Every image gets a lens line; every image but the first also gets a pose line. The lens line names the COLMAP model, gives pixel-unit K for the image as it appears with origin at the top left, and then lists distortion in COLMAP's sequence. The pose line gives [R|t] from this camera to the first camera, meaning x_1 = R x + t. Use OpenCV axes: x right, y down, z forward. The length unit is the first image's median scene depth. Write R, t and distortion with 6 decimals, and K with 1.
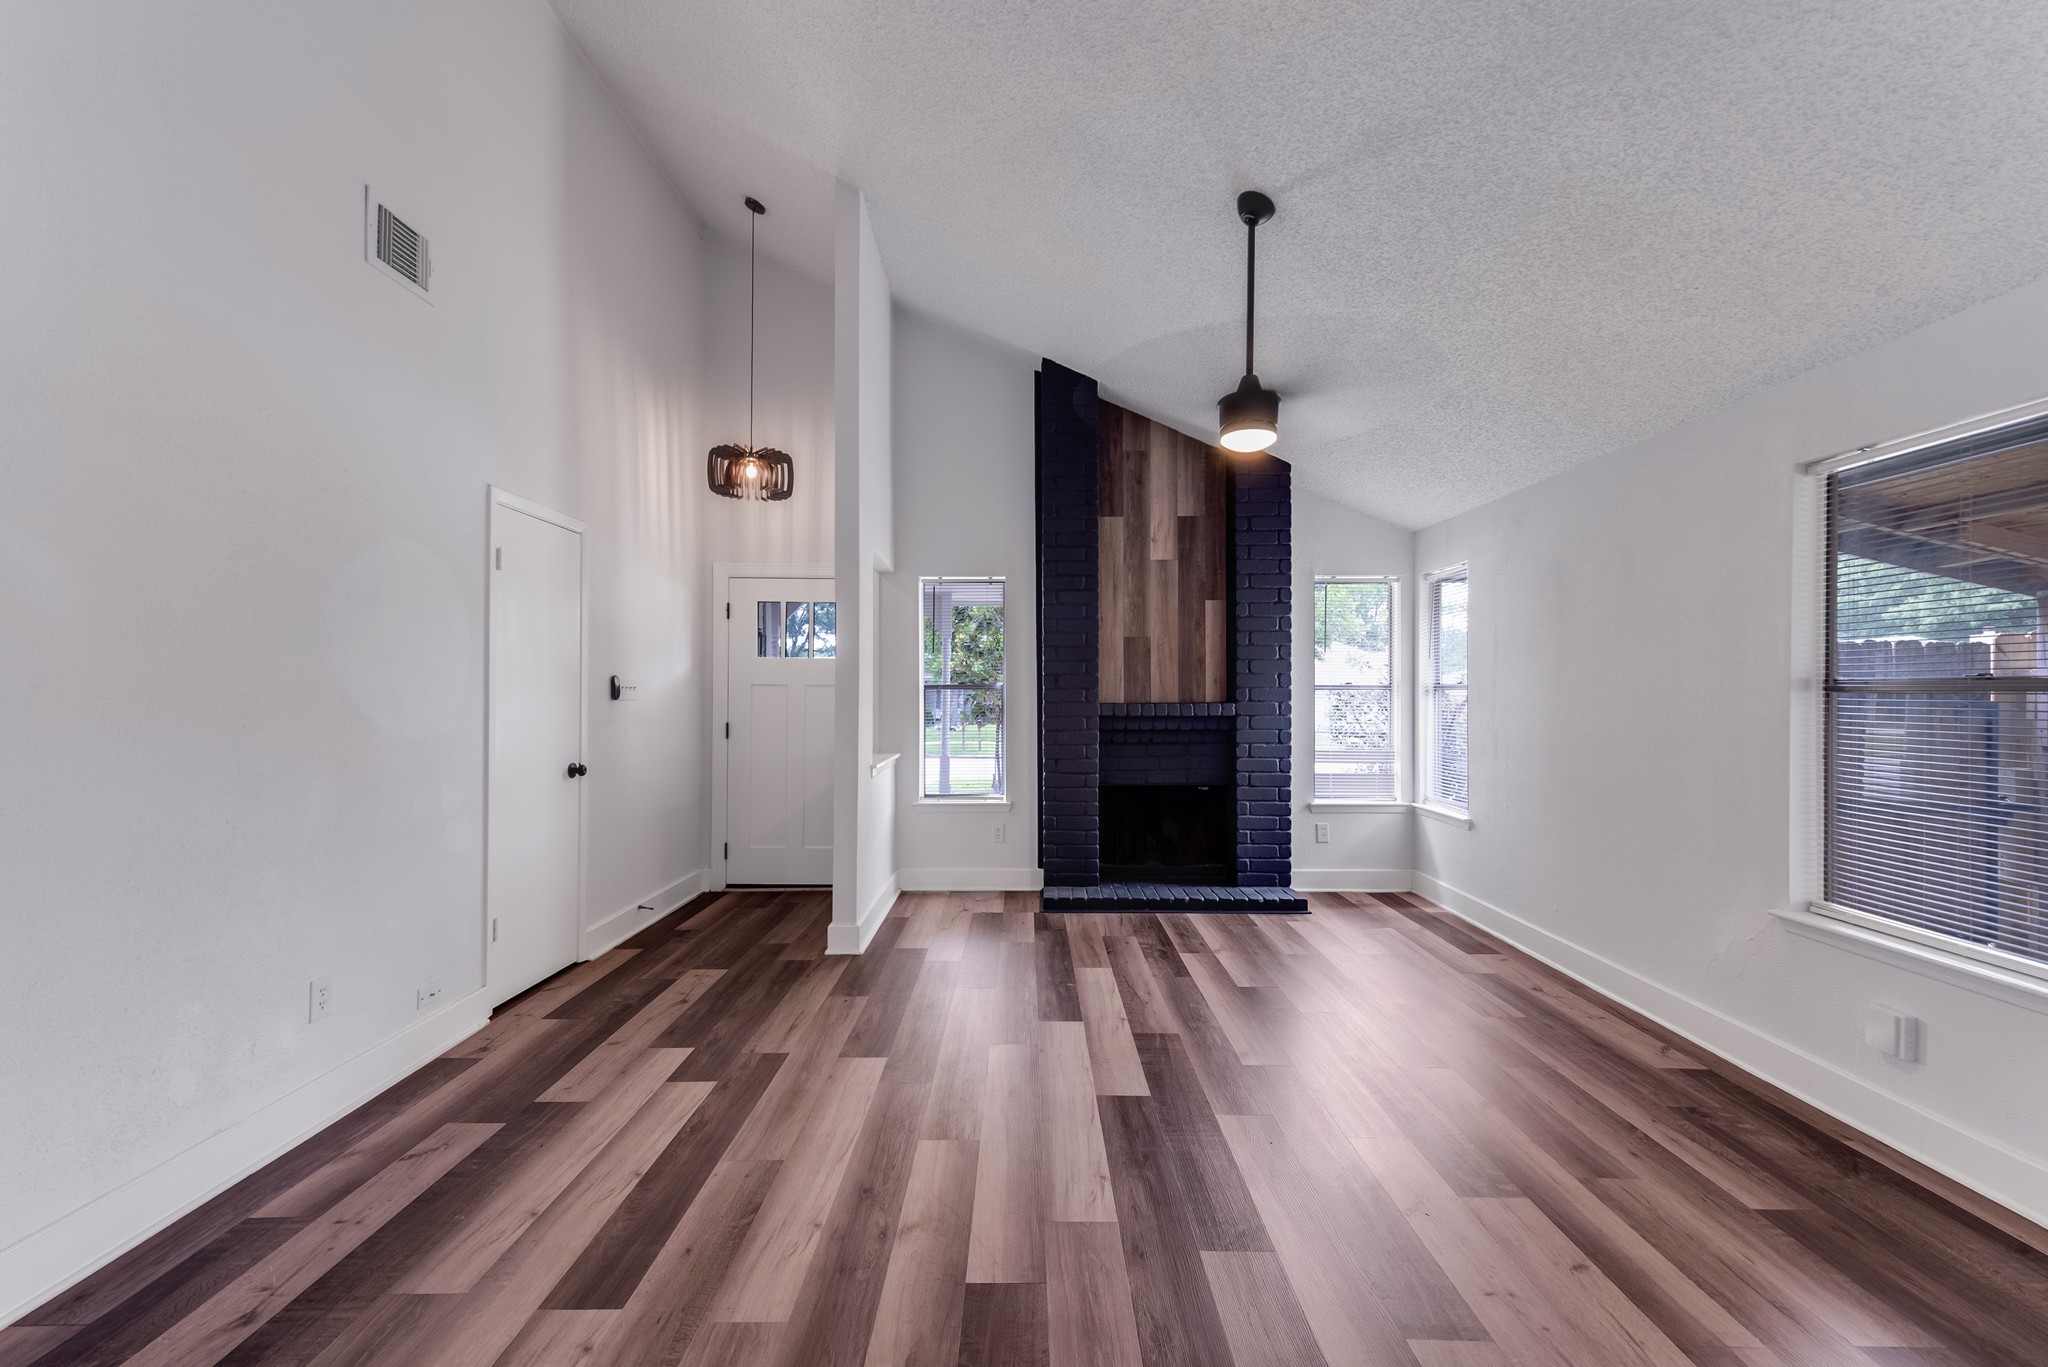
lens RADIAL K [[812.3, 0, 1024.1], [0, 812.3, 696.0], [0, 0, 1]] dist [0.022012, -0.008342]
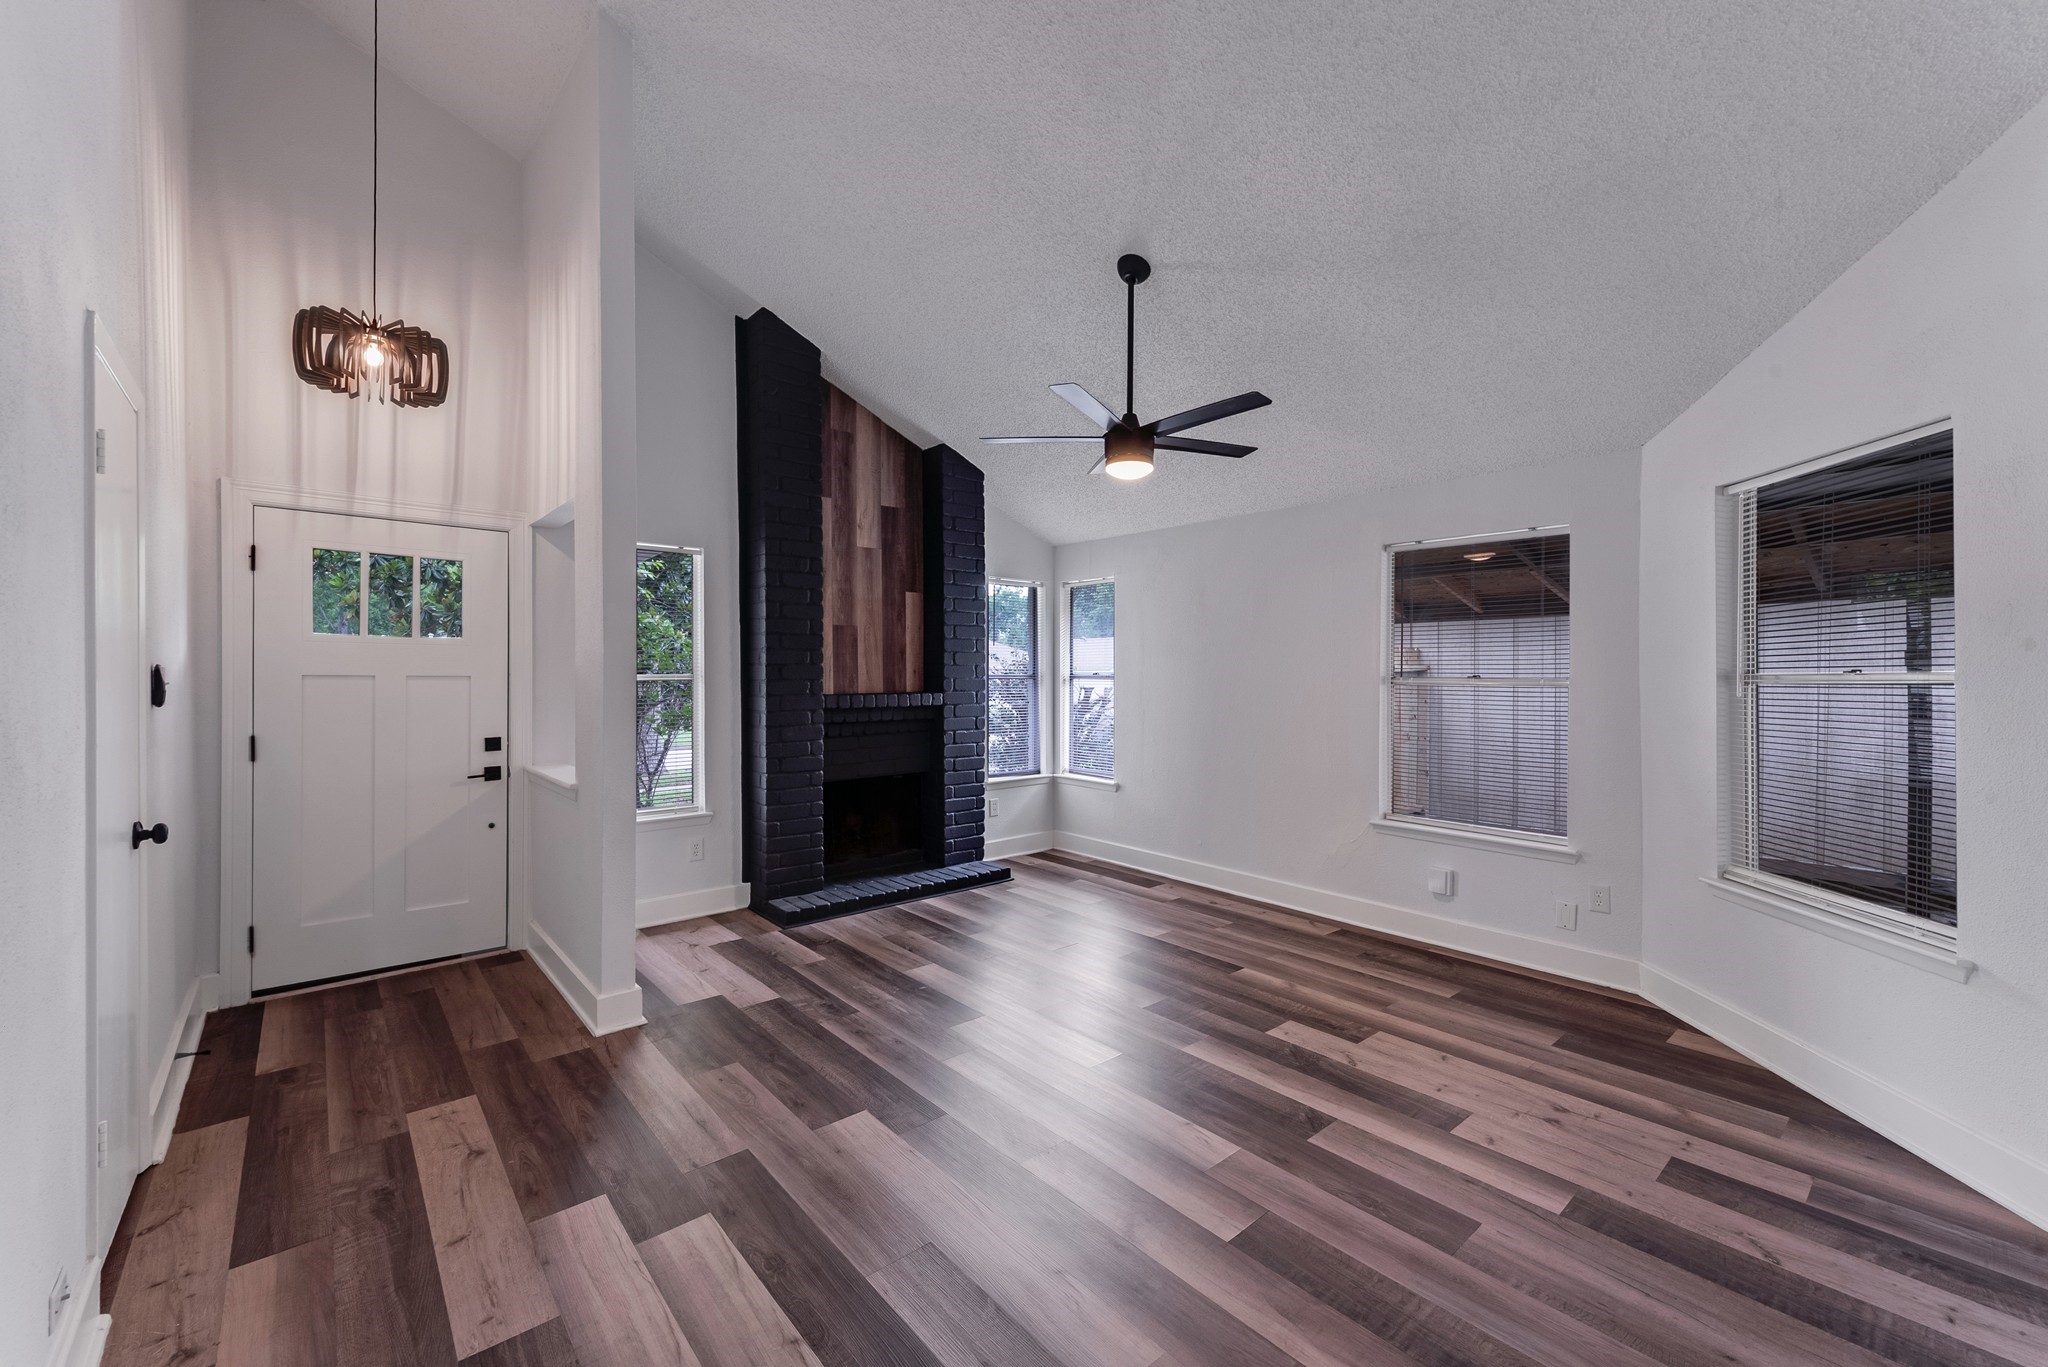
lens RADIAL K [[826.5, 0, 1024.0], [0, 826.5, 683.5], [0, 0, 1]] dist [0.021071, -0.008505]
pose [[0.752444, -0.008822, 0.658598, -0.364581], [0.002957, 0.999945, 0.010015, -0.013665], [-0.658650, -0.005589, 0.752429, 0.127854]]
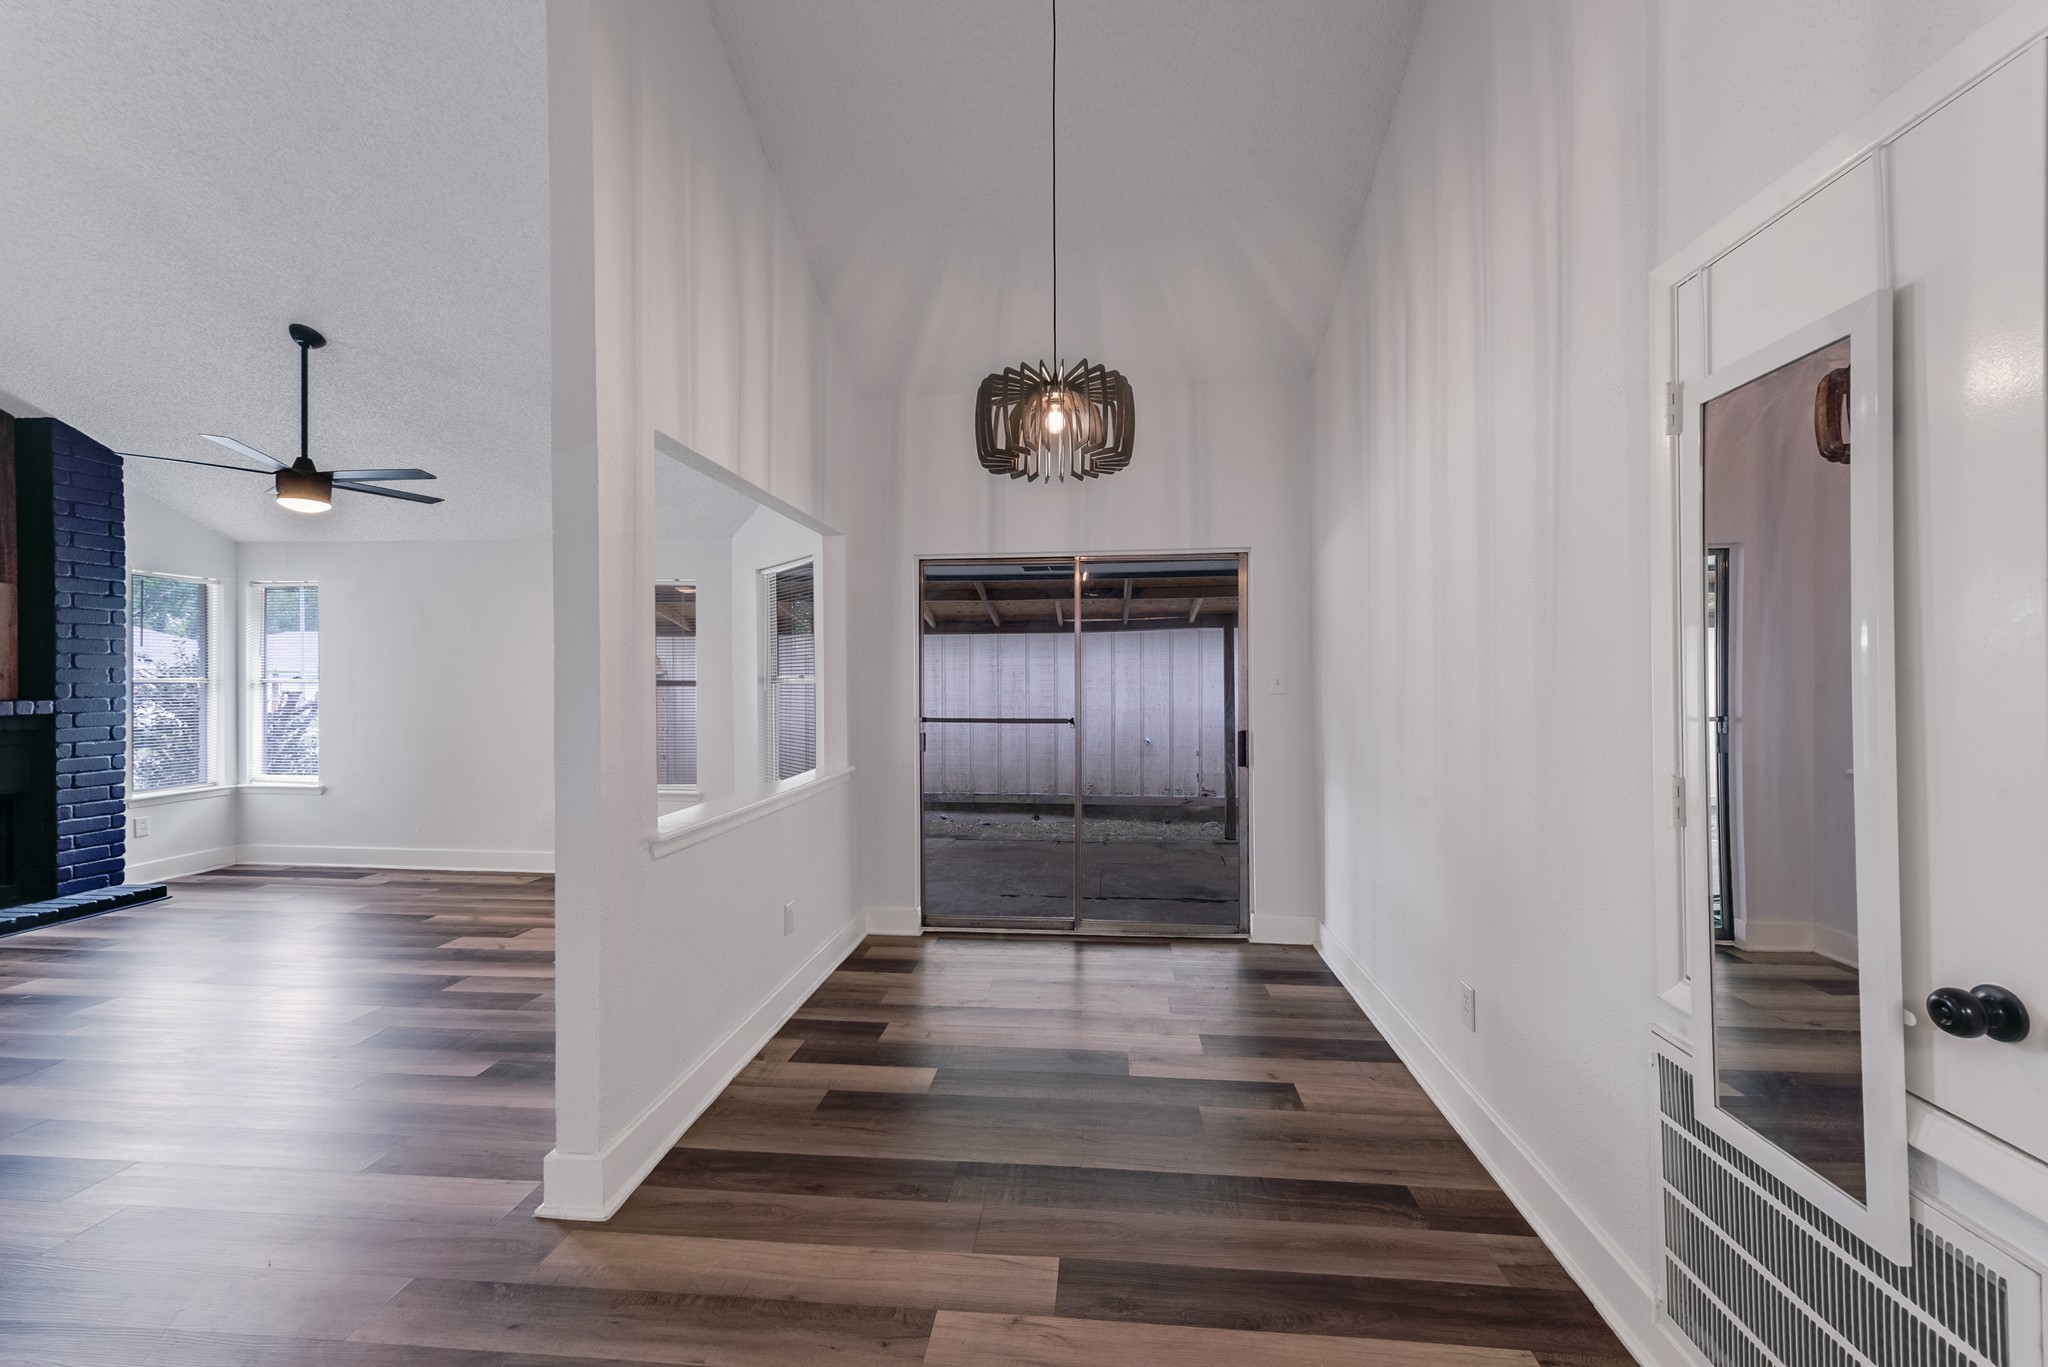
lens RADIAL K [[832.8, 0, 1026.8], [0, 832.8, 676.9], [0, 0, 1]] dist [0.015388, -0.000202]
pose [[0.089125, -0.002521, 0.996017, -0.603565], [0.005211, 0.999984, 0.002065, -0.013763], [-0.996007, 0.005006, 0.089136, -0.188335]]
